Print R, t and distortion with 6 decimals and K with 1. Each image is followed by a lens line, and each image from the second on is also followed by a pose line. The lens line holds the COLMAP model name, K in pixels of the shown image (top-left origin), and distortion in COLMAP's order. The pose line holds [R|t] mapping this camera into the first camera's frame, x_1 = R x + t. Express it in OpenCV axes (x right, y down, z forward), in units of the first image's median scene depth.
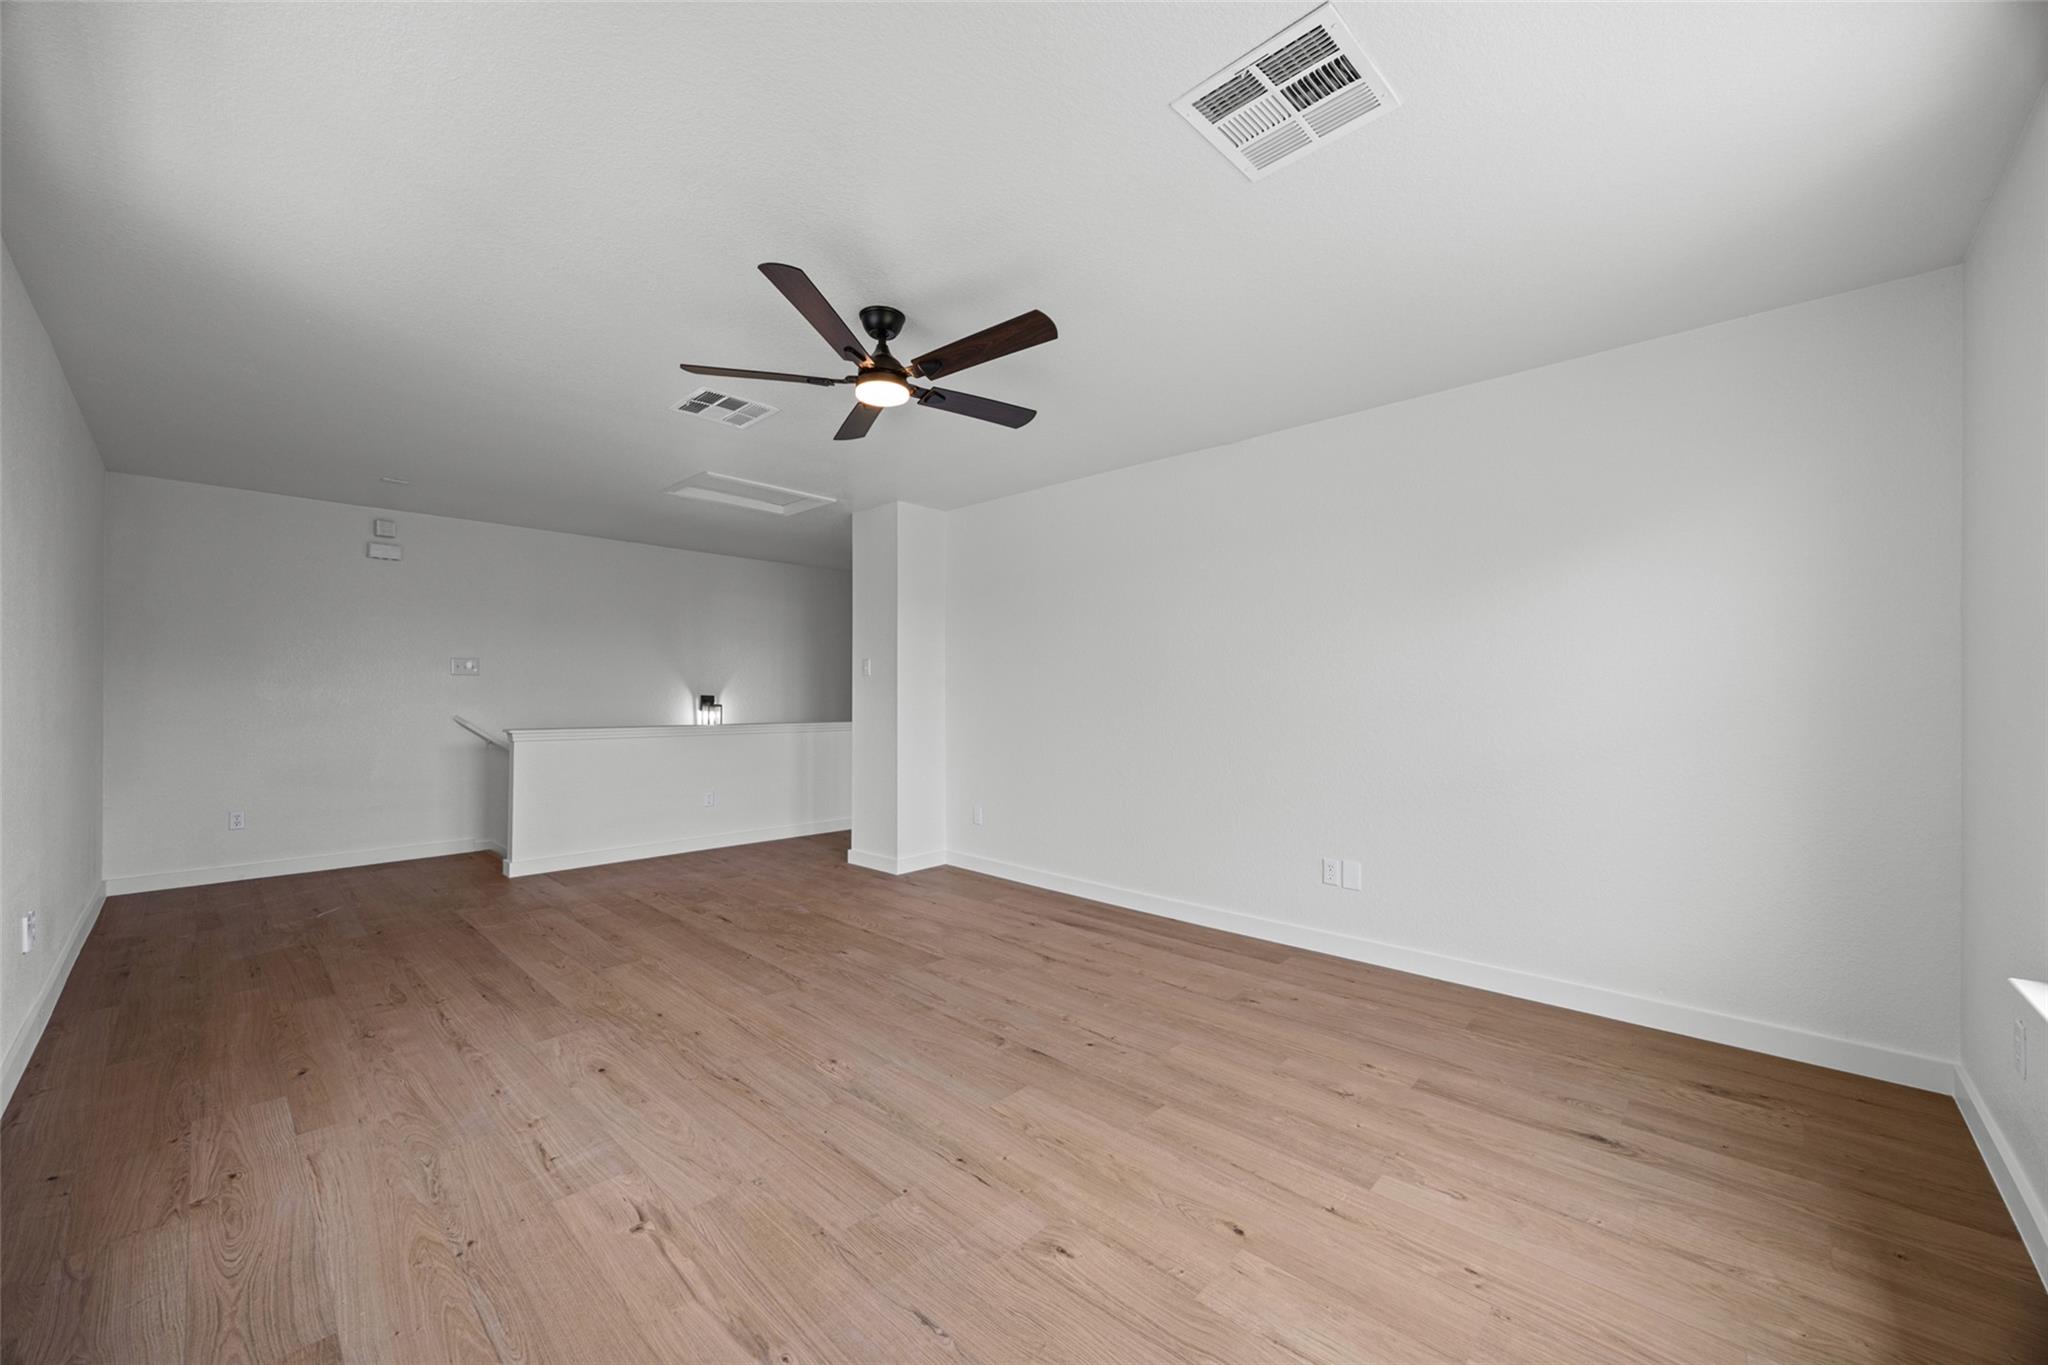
lens RADIAL K [[792.1, 0, 1019.7], [0, 792.1, 691.5], [0, 0, 1]] dist [-0.006354, 0.000298]
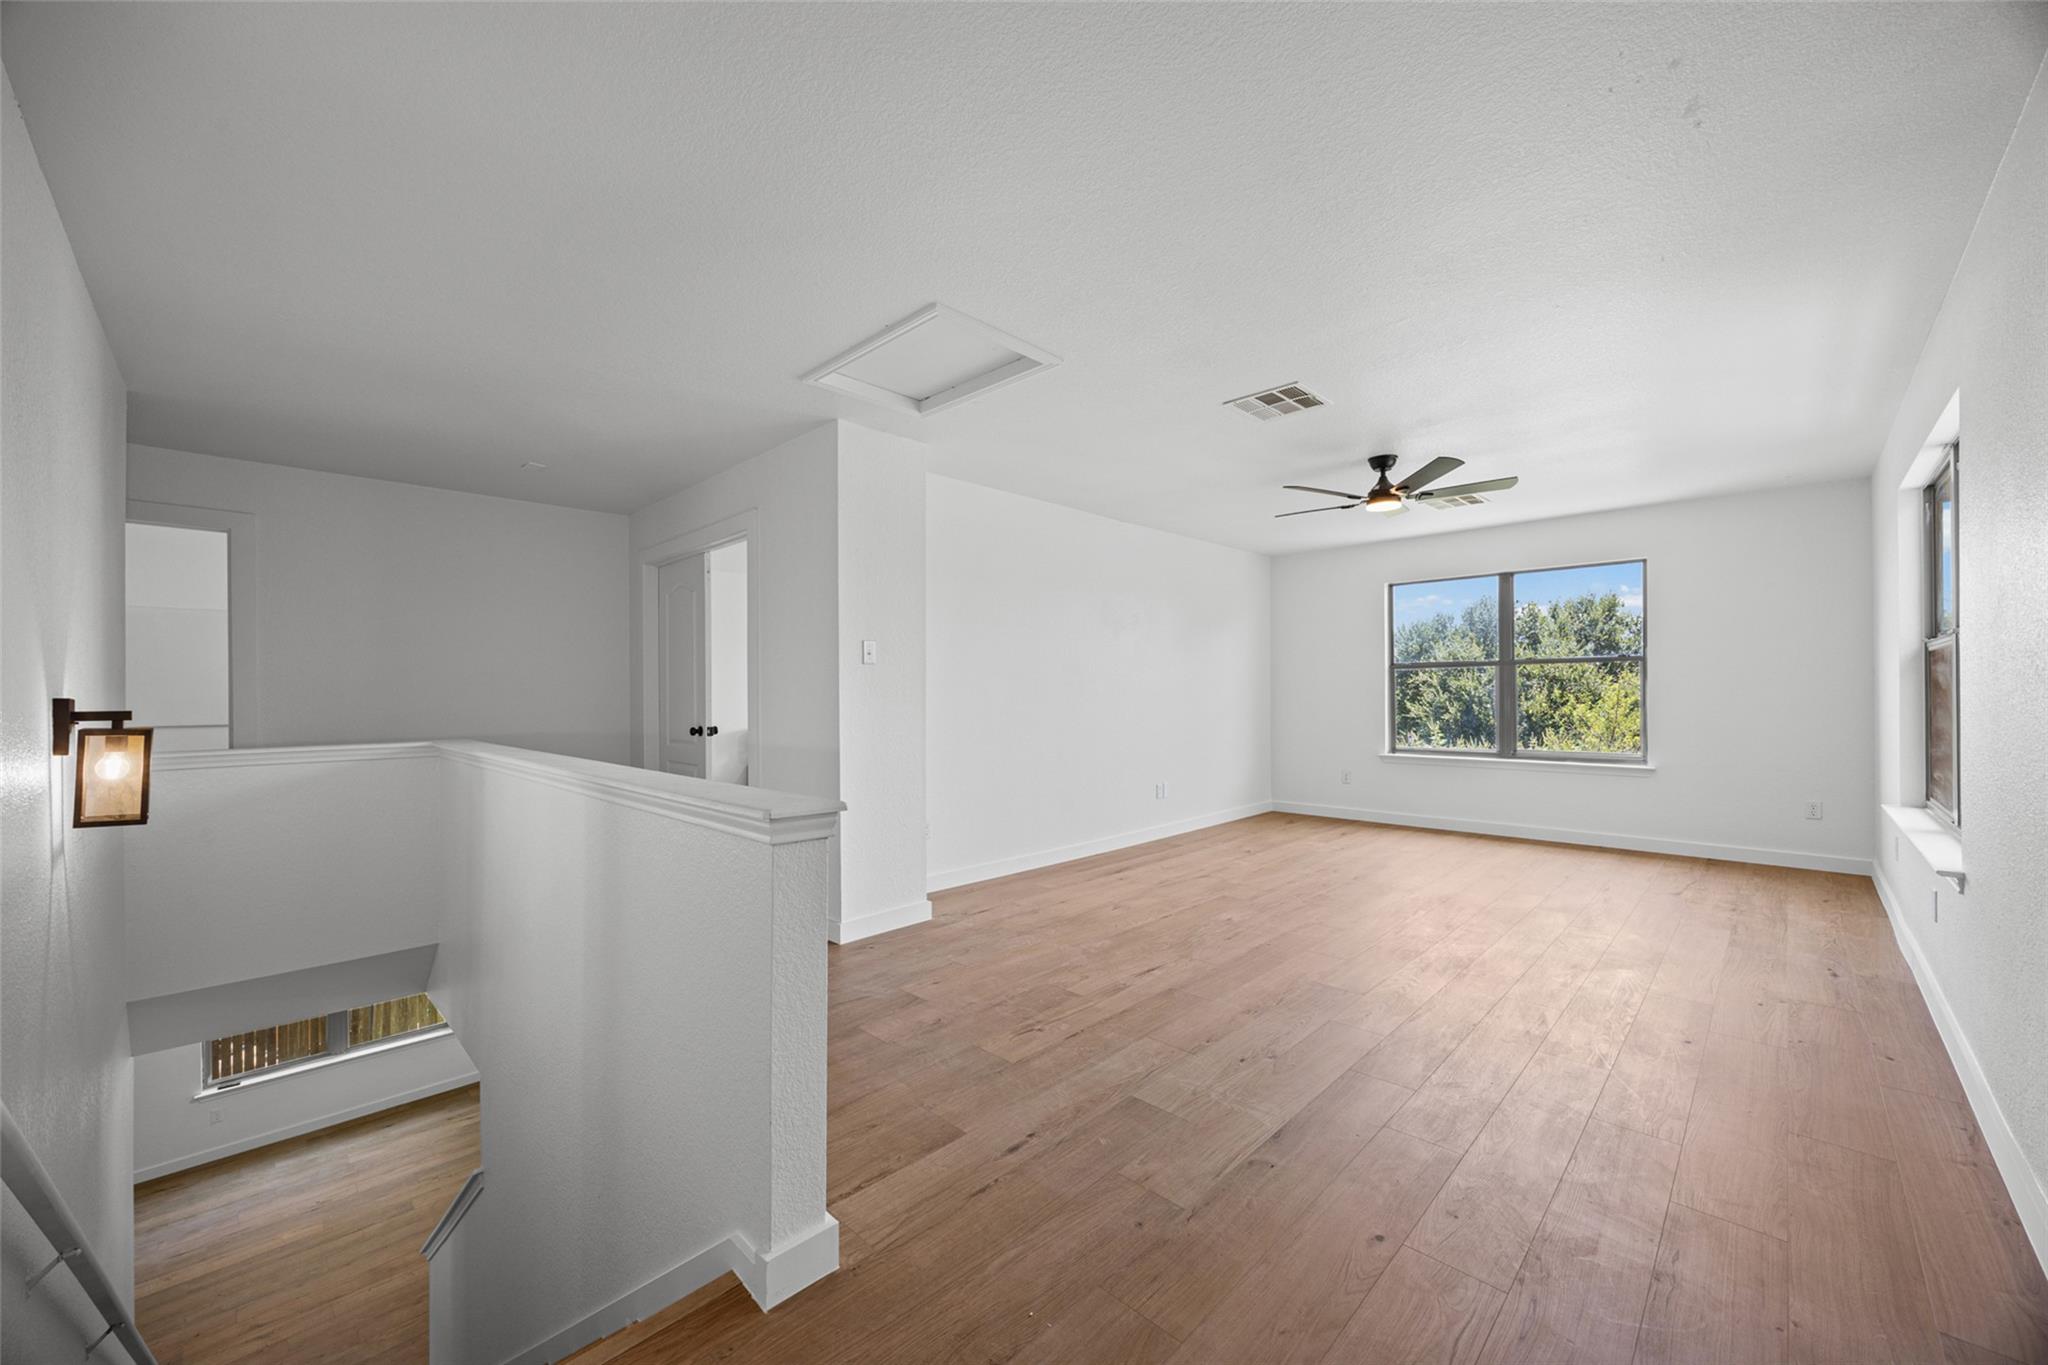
lens RADIAL K [[792.1, 0, 1022.3], [0, 792.1, 688.8], [0, 0, 1]] dist [-0.006354, 0.000298]
pose [[0.001781, 0.002534, 0.999995, -1.223506], [0.002077, 0.999995, -0.002538, 0.004560], [-0.999996, 0.002082, 0.001776, 1.172749]]
